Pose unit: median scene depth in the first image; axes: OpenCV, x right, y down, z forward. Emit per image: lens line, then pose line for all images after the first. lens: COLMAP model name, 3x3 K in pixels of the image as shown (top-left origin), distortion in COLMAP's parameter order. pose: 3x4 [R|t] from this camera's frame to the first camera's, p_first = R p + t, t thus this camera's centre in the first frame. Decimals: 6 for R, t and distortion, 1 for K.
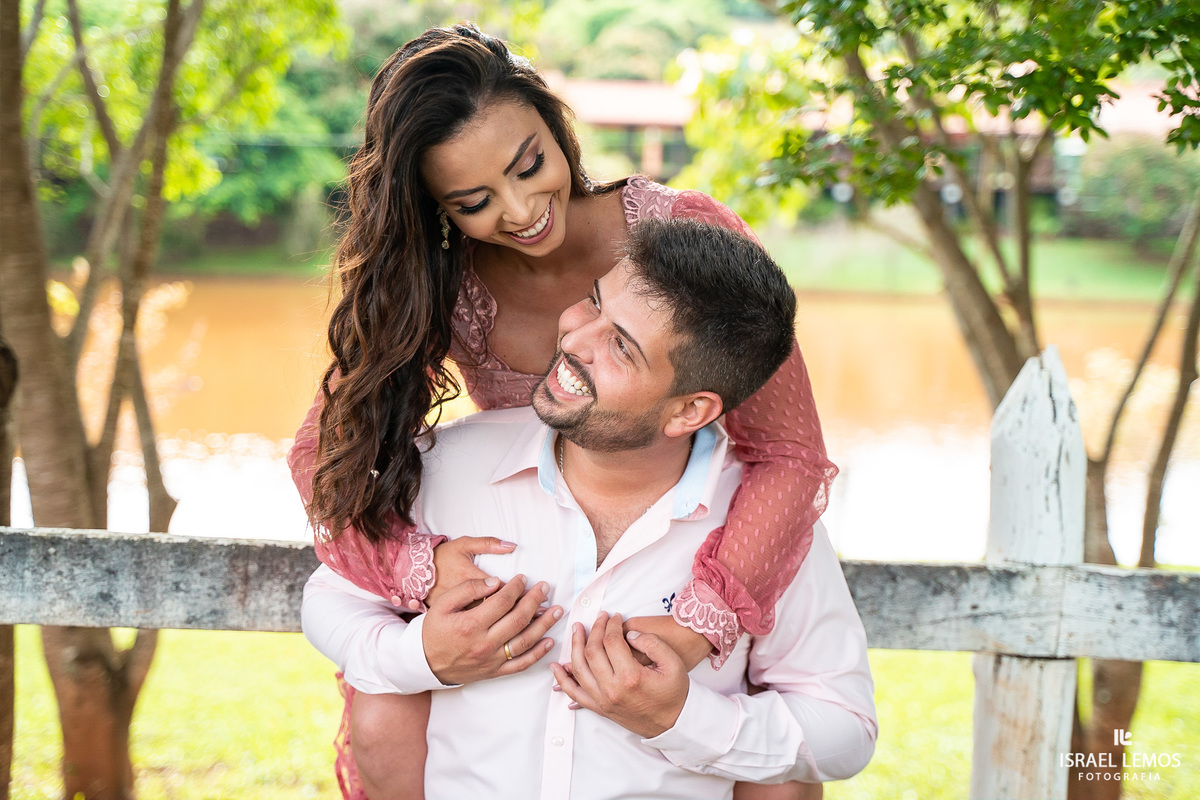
lens RADIAL K [[1779.2, 0, 593.6], [0, 1779.2, 395.1], [0, 0, 1]] dist [0.145002, 0.000000]
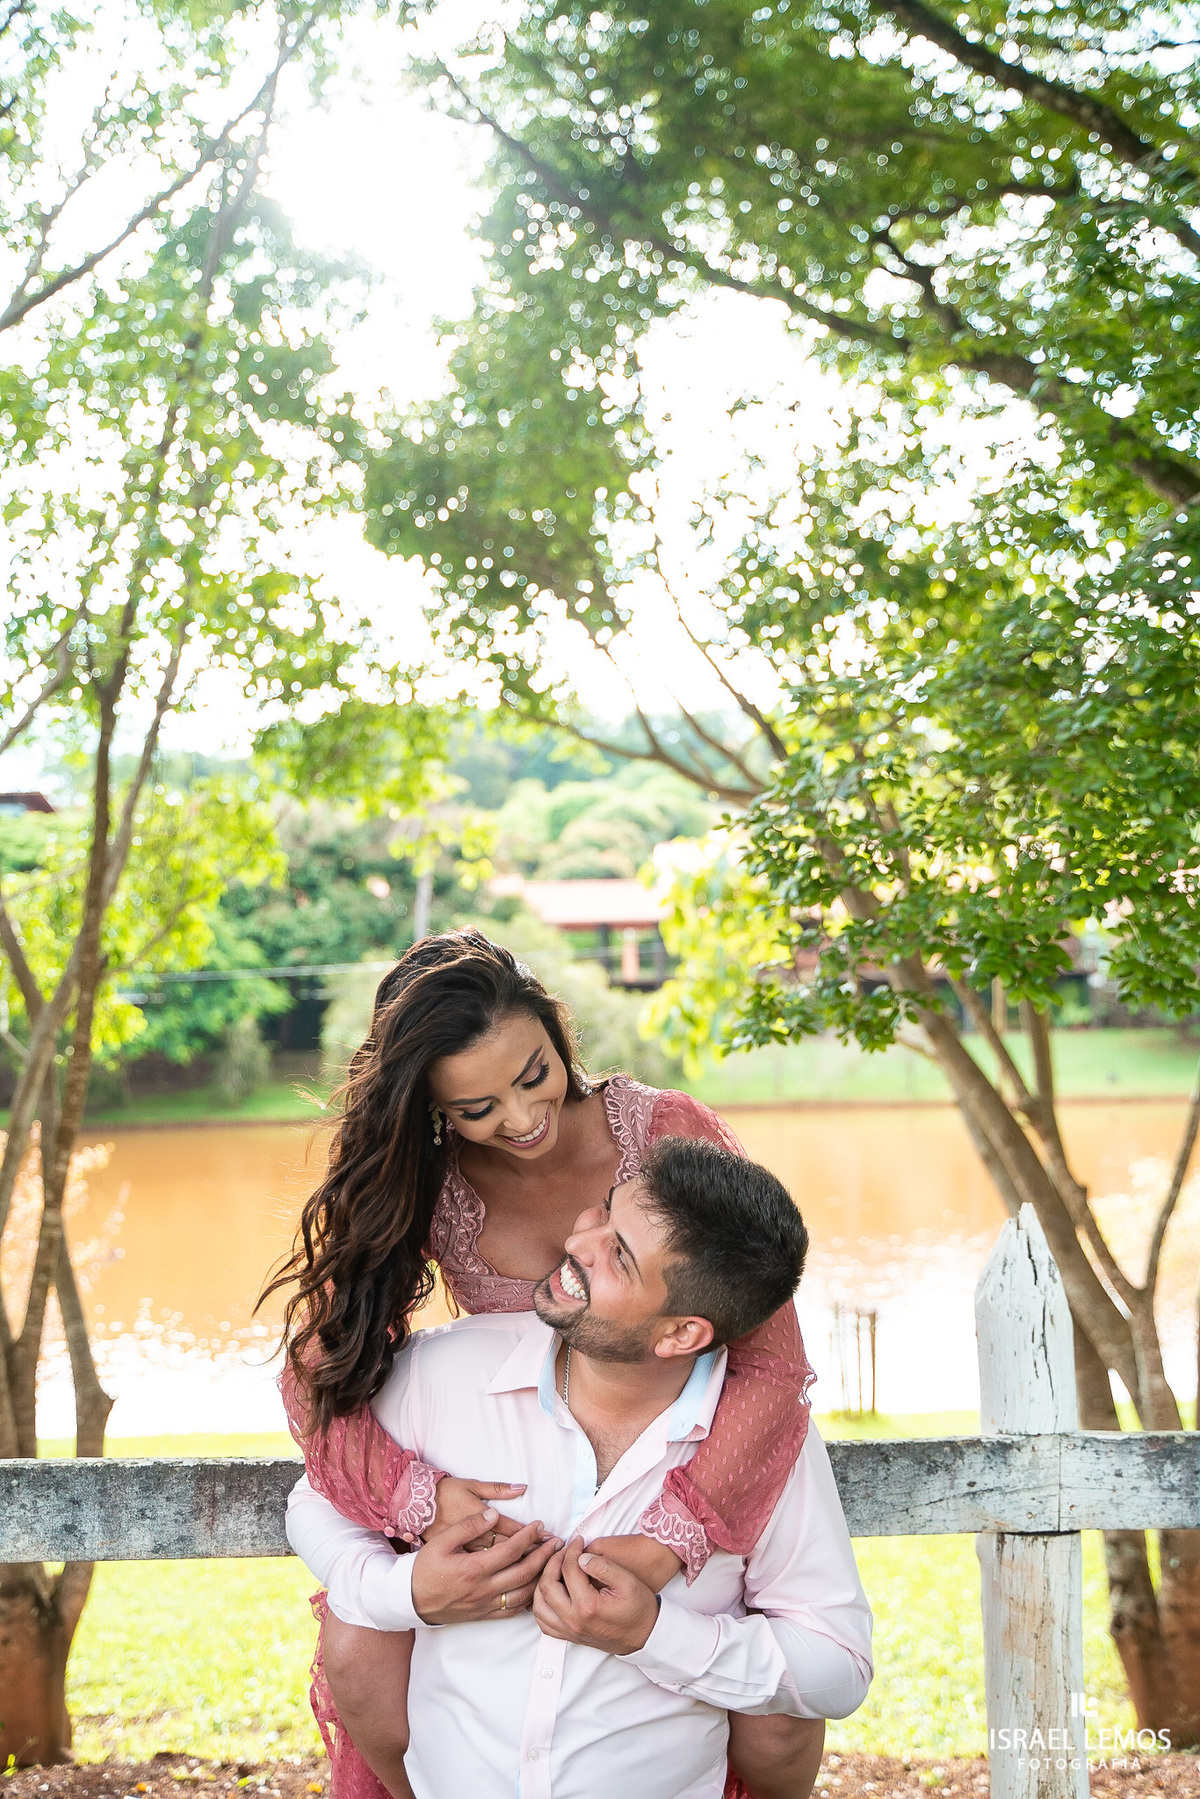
lens RADIAL K [[2049.4, 0, 594.0], [0, 2049.4, 894.5], [0, 0, 1]] dist [0.015716, 0.000000]
pose [[0.998251, -0.056823, 0.016289, 0.007935], [0.058723, 0.984851, -0.163157, -0.020179], [-0.006771, 0.163829, 0.986466, -0.108094]]
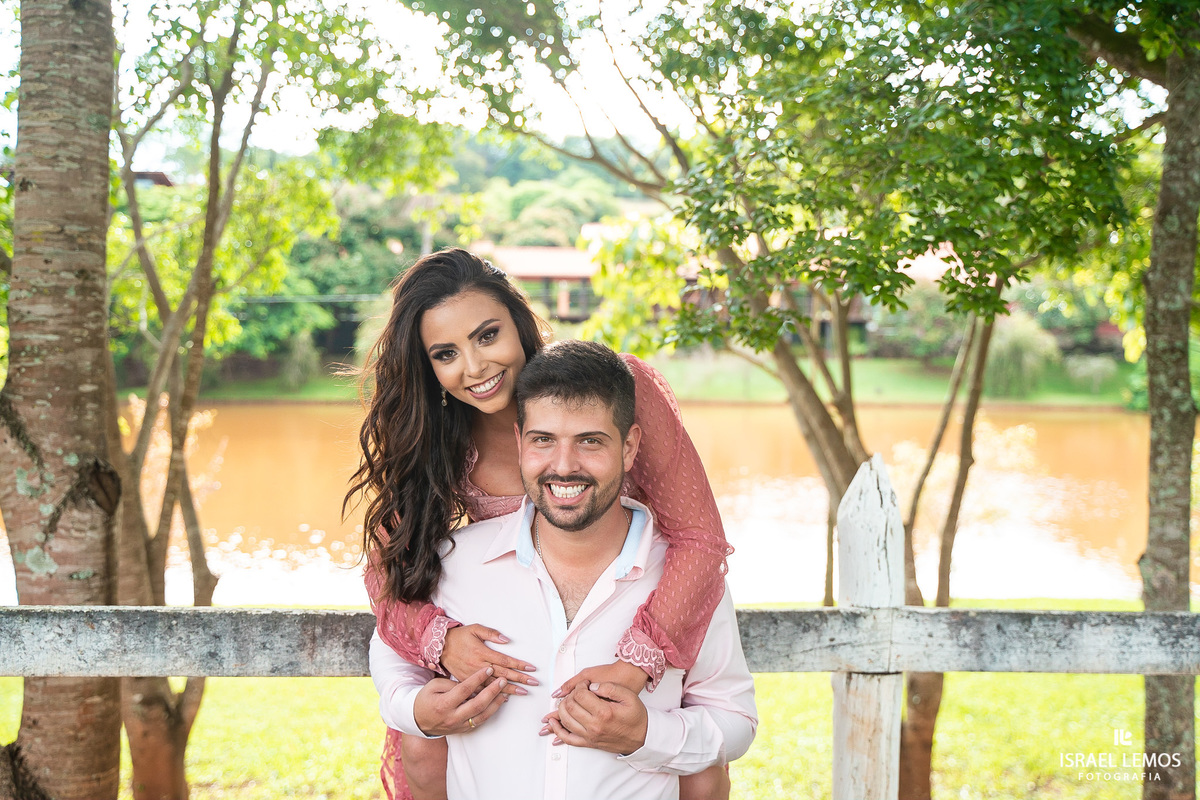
lens RADIAL K [[1367.0, 0, 600.1], [0, 1367.0, 395.9], [0, 0, 1]] dist [0.015716, 0.000000]
pose [[0.997952, -0.026270, 0.058318, -0.022436], [0.029905, 0.997606, -0.062353, -0.009447], [-0.056541, 0.063969, 0.996349, -0.061822]]
